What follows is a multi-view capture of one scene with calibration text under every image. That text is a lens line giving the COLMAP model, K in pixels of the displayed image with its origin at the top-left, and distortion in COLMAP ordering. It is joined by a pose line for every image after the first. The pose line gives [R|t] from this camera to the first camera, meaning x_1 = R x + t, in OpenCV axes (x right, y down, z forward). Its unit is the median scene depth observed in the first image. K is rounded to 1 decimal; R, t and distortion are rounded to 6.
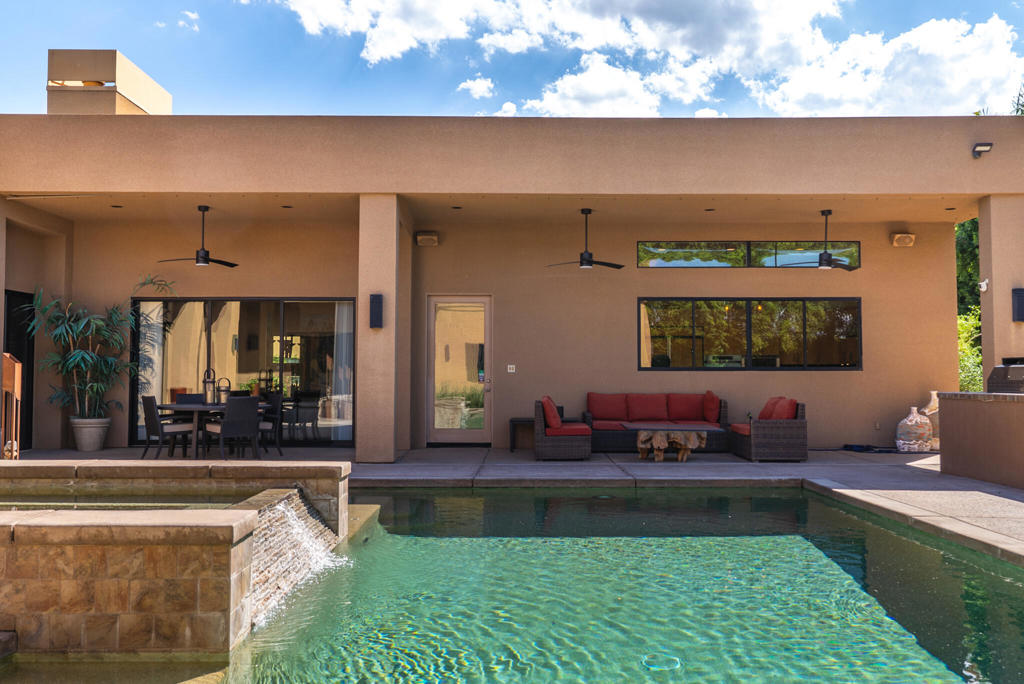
lens RADIAL K [[983.3, 0, 513.7], [0, 983.3, 341.1], [0, 0, 1]] dist [-0.001269, 0.008154]
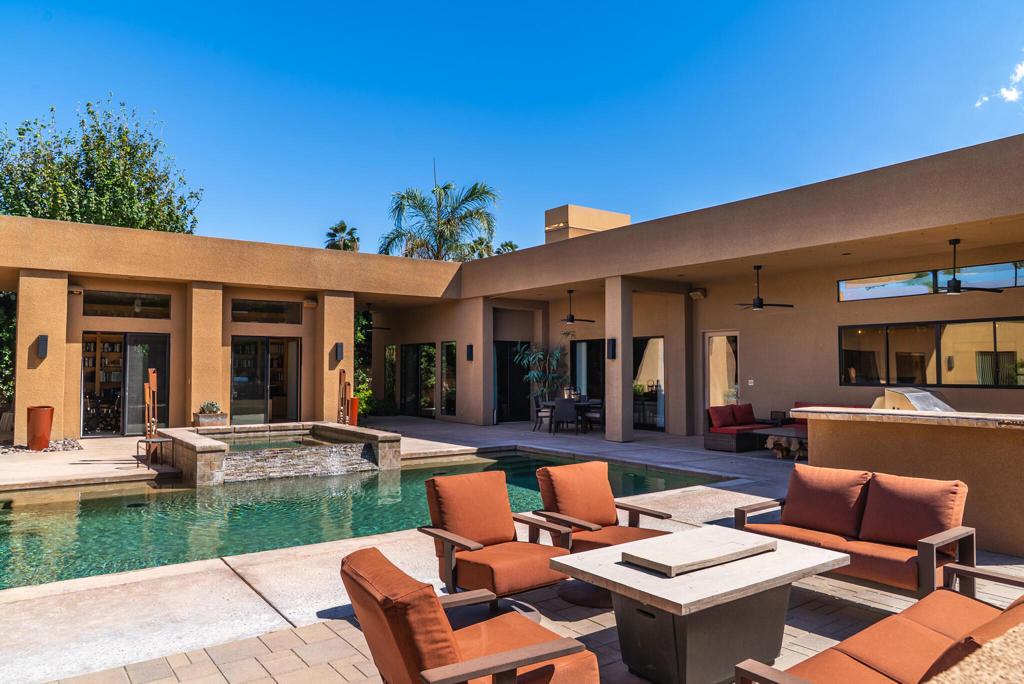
lens RADIAL K [[706.6, 0, 521.4], [0, 706.6, 343.4], [0, 0, 1]] dist [-0.007088, -0.001021]
pose [[0.597418, -0.032062, -0.801289, 0.651806], [0.033722, 0.999321, -0.014844, -0.024975], [0.801221, -0.018153, 0.598094, 0.164871]]
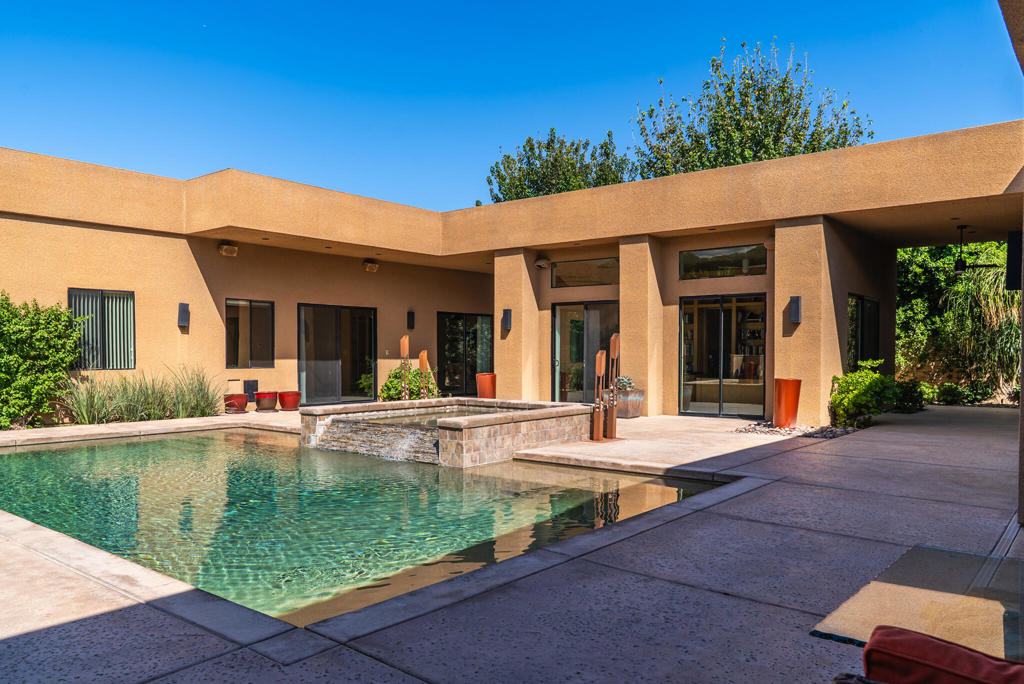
lens RADIAL K [[768.8, 0, 514.1], [0, 768.8, 377.4], [0, 0, 1]] dist [-0.022095, 0.000430]
pose [[-0.641073, 0.020418, -0.767208, 0.359065], [0.028375, 0.999593, 0.002893, 0.027618], [0.766955, -0.019915, -0.641392, 0.981007]]
